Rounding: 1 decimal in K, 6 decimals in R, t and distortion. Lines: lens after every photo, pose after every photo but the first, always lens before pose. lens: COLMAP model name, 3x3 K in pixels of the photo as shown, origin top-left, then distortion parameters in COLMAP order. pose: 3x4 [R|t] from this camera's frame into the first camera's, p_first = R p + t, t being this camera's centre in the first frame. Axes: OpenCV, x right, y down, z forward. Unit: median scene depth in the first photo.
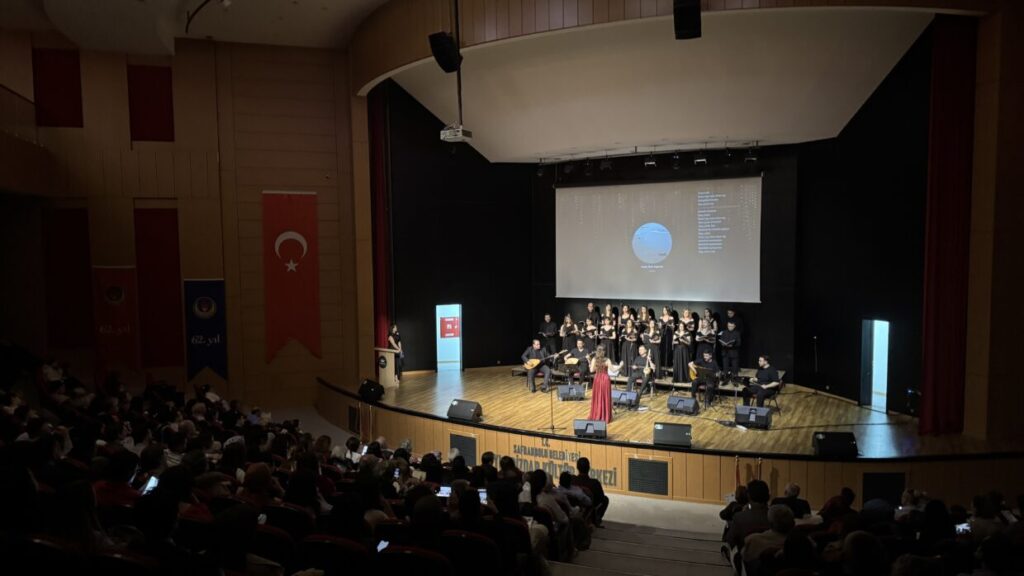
lens RADIAL K [[723.3, 0, 516.9], [0, 723.3, 292.9], [0, 0, 1]] dist [0.068223, -0.057556]
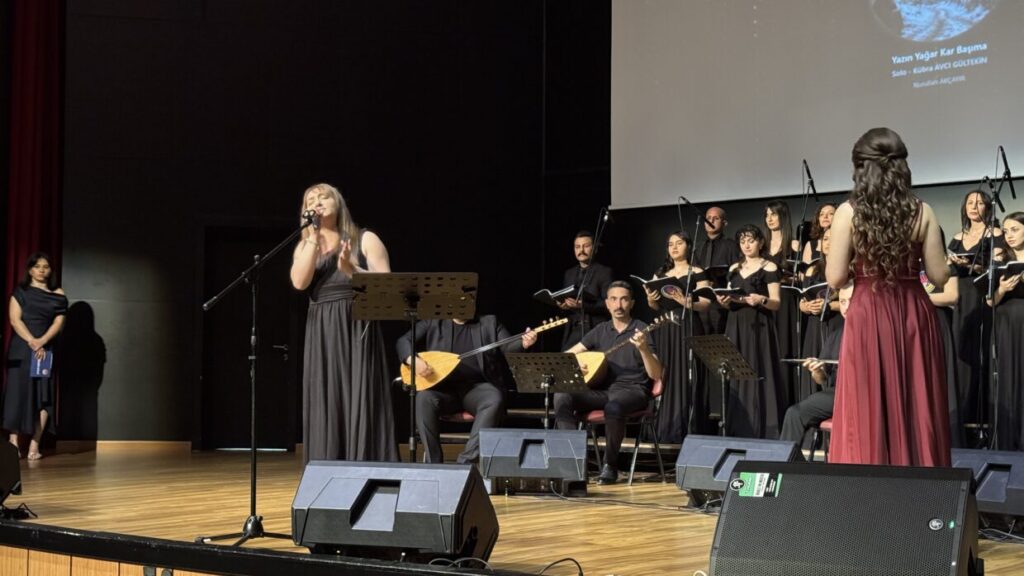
lens RADIAL K [[1441.2, 0, 513.7], [0, 1441.2, 278.4], [0, 0, 1]] dist [0.135921, 0.000000]
pose [[0.980801, 0.003462, -0.194981, 0.143787], [-0.031181, 0.989763, -0.139276, 0.128852], [0.192503, 0.142681, 0.970868, 0.471674]]
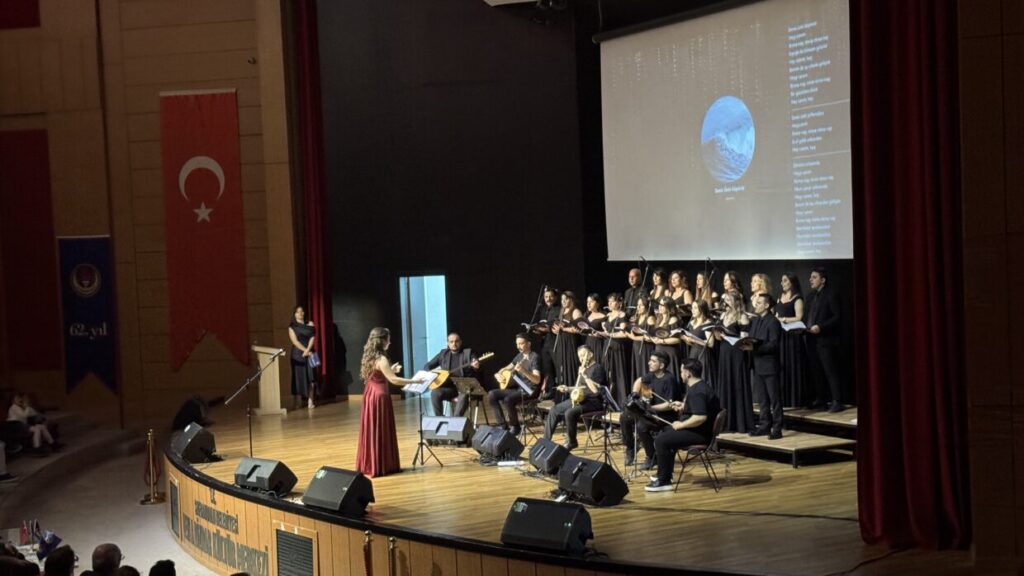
lens RADIAL K [[1441.2, 0, 512.3], [0, 1441.2, 292.2], [0, 0, 1]] dist [0.135921, 0.000000]
pose [[0.834182, -0.001657, -0.551488, 0.610902], [-0.006231, 0.999903, -0.012430, 0.045427], [0.551455, 0.013805, 0.834091, 0.142235]]
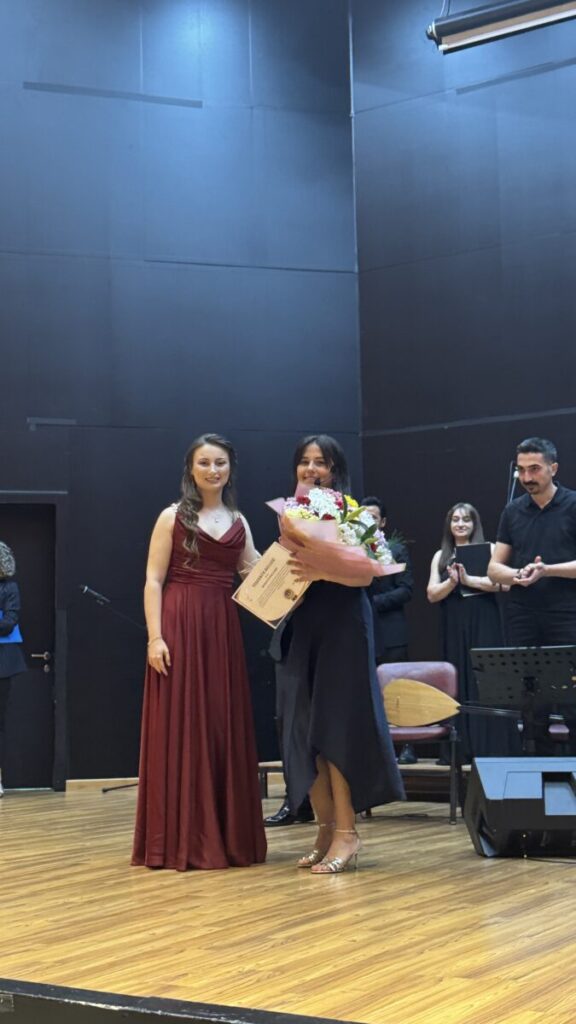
lens RADIAL K [[1441.2, 0, 304.7], [0, 1441.2, 500.7], [0, 0, 1]] dist [0.135921, 0.000000]
pose [[0.998624, -0.017272, -0.049509, 0.031514], [0.007109, 0.980070, -0.198527, 0.120698], [0.051952, 0.197902, 0.978844, 0.586983]]
